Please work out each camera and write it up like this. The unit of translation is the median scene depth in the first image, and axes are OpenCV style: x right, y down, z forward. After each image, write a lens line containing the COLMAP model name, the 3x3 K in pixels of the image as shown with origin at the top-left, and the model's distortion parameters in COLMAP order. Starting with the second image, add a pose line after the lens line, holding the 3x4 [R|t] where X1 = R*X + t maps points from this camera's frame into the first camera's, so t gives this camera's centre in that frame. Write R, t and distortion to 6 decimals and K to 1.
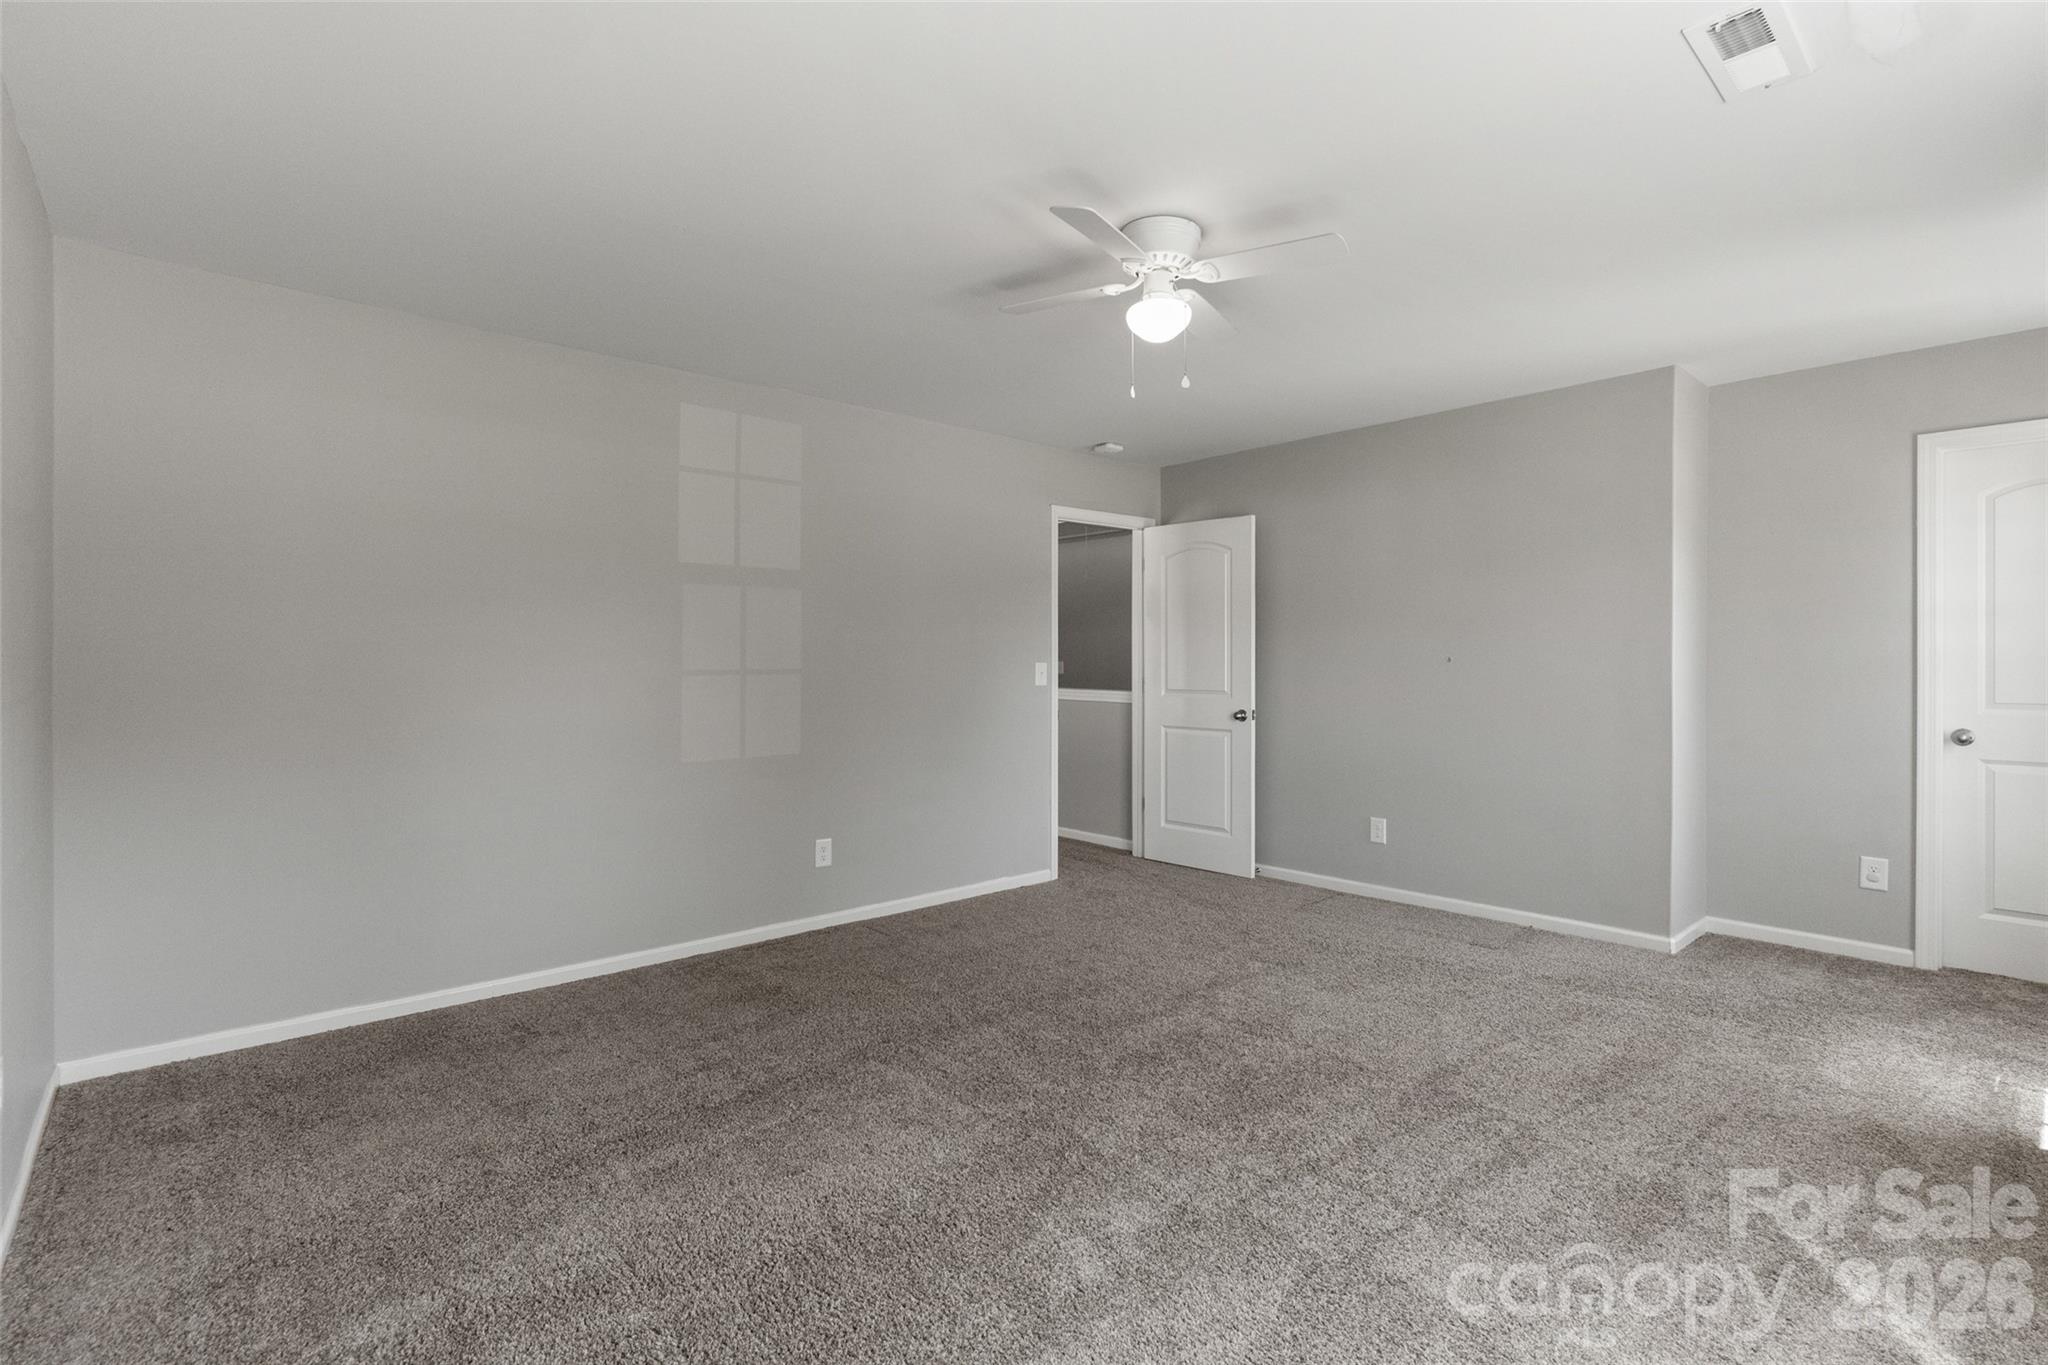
lens RADIAL K [[966.1, 0, 1020.9], [0, 966.1, 658.2], [0, 0, 1]] dist [-0.000222, 0.000081]
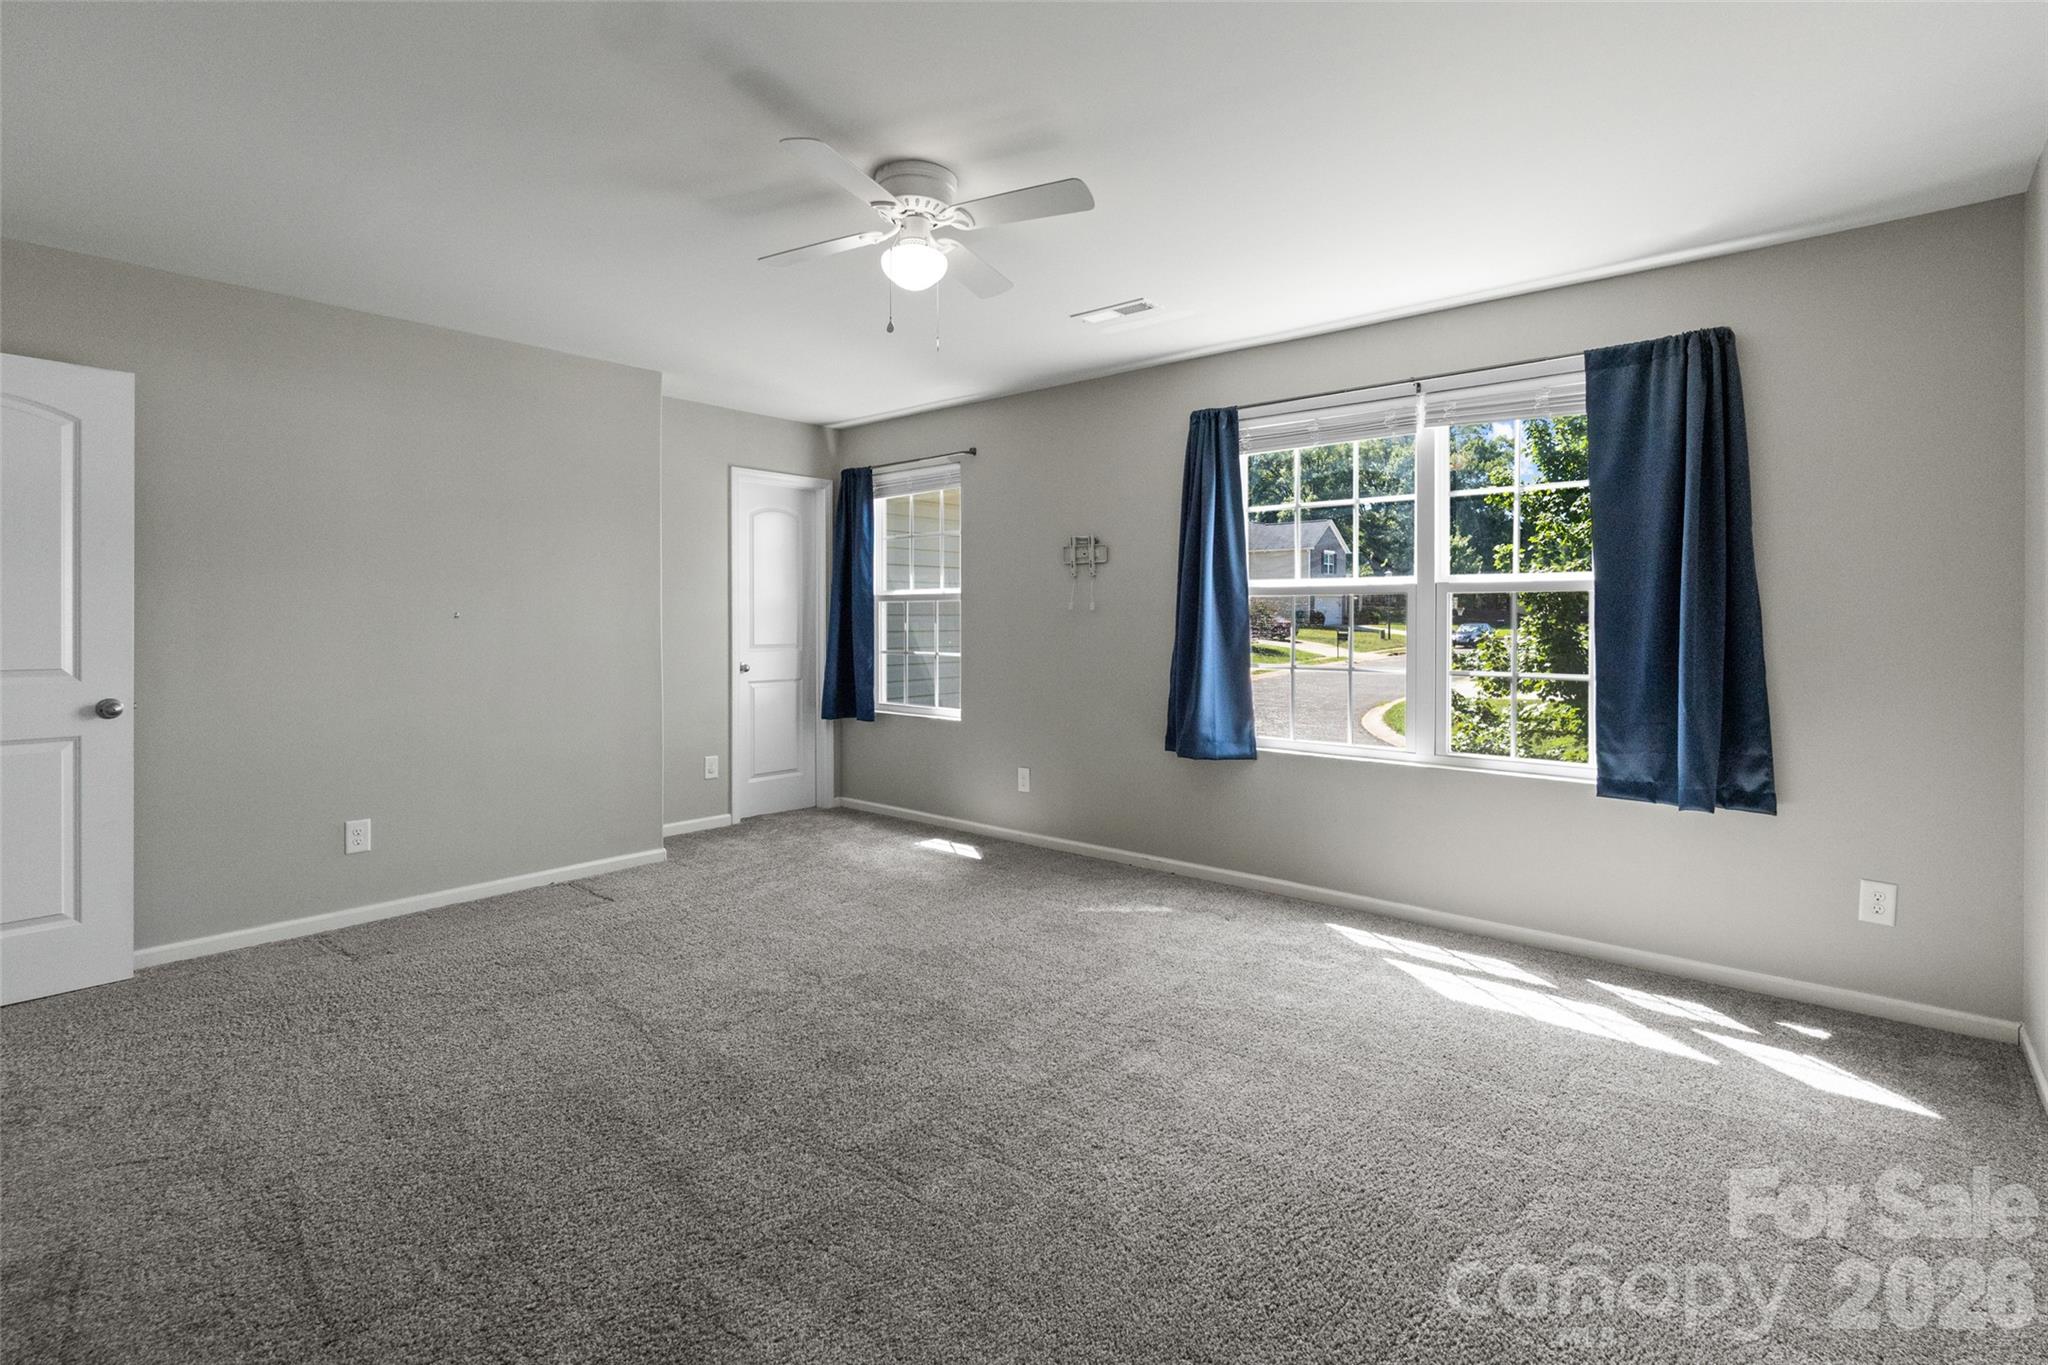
lens RADIAL K [[1014.4, 0, 1015.1], [0, 1014.4, 613.2], [0, 0, 1]] dist [0.000338, 0.000299]
pose [[-0.147015, 0.006151, 0.989115, -0.666046], [-0.005390, 0.999961, -0.007020, 0.003886], [-0.989120, -0.006364, -0.146976, 0.783108]]
